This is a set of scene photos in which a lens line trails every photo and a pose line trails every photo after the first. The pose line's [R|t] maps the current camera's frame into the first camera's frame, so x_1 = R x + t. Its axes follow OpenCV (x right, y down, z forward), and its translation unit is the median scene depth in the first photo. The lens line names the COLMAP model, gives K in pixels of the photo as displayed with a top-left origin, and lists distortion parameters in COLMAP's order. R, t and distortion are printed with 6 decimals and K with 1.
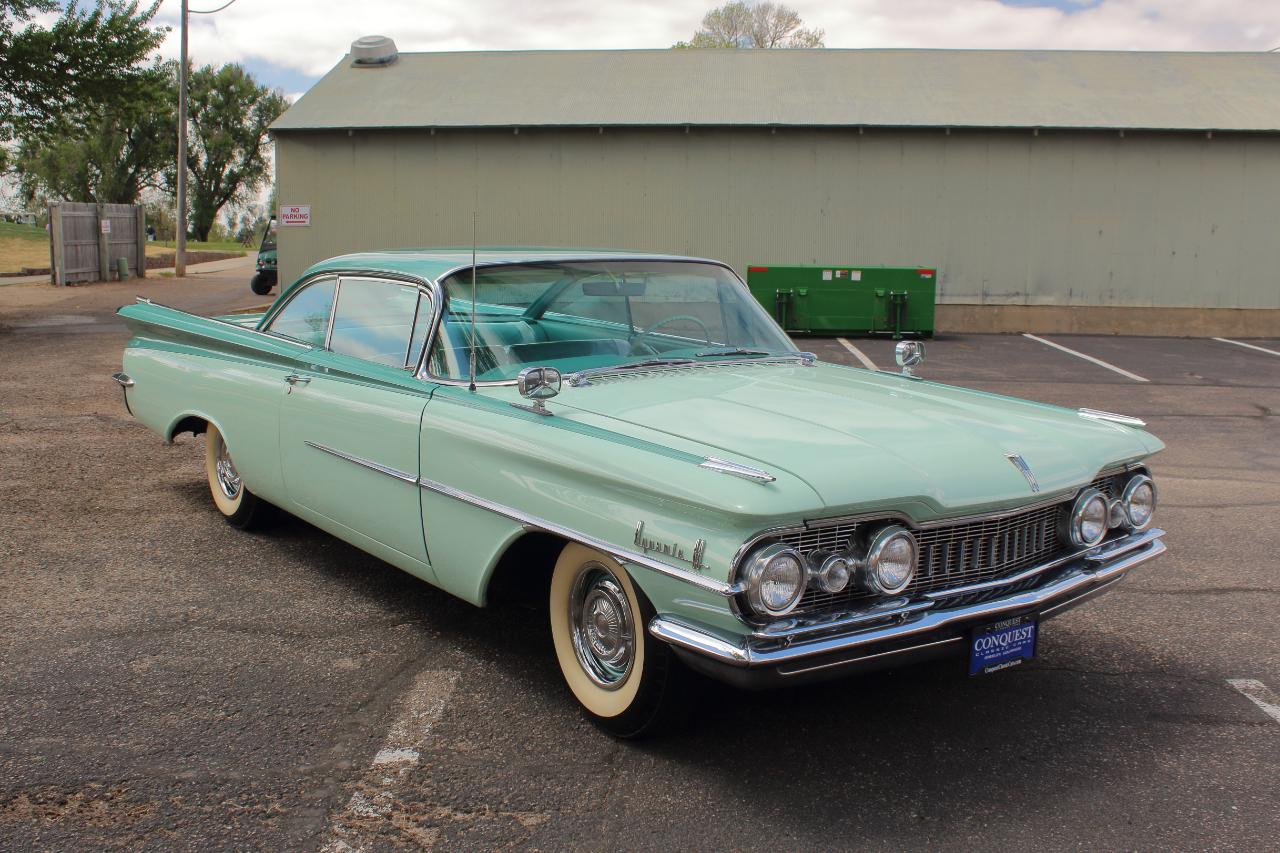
lens RADIAL K [[1324.3, 0, 646.8], [0, 1324.3, 407.6], [0, 0, 1]] dist [-0.092281, 0.000000]
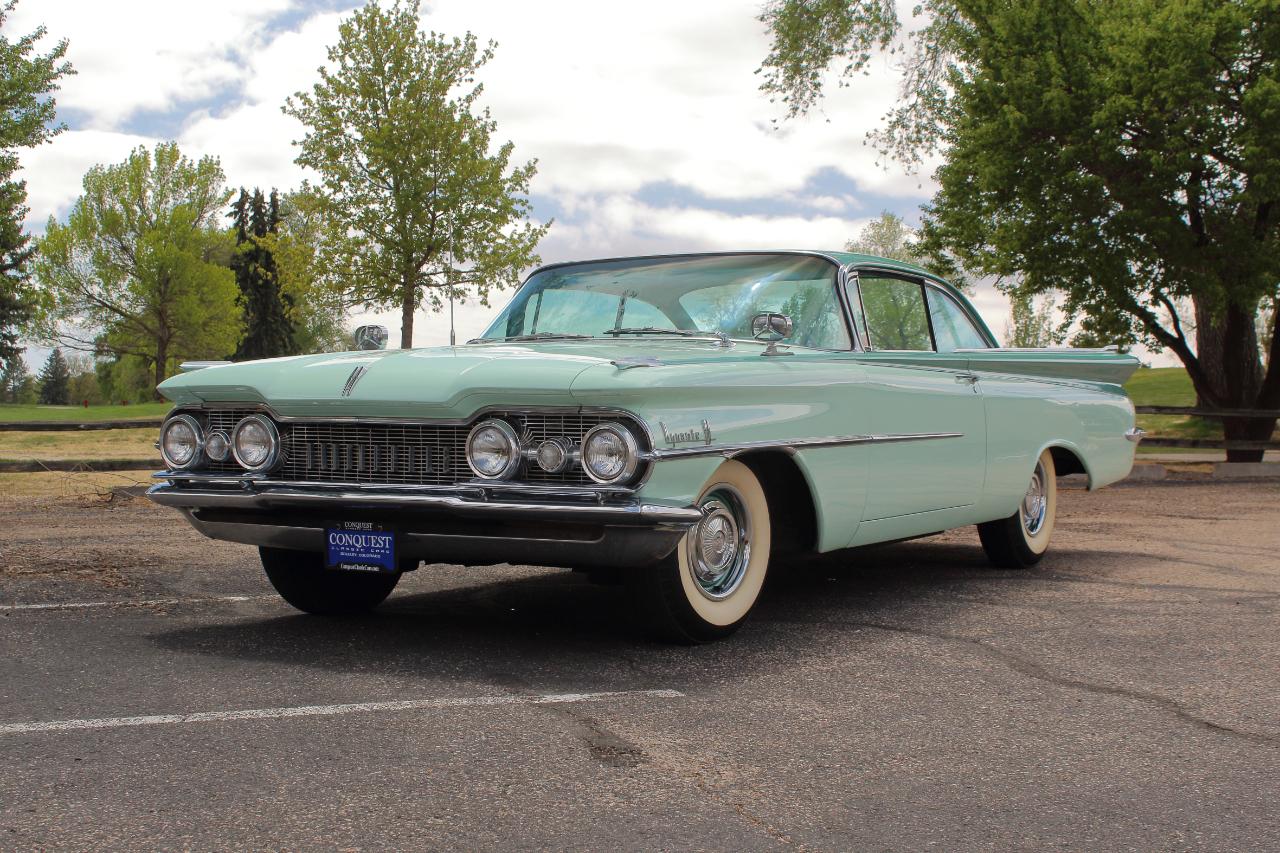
lens RADIAL K [[1922.3, 0, 626.0], [0, 1922.3, 431.5], [0, 0, 1]] dist [-0.051524, 0.000000]
pose [[0.343796, -0.002280, -0.939041, 1.773751], [-0.130862, 0.990123, -0.050314, 0.134536], [0.929881, 0.140182, 0.340102, 0.638819]]
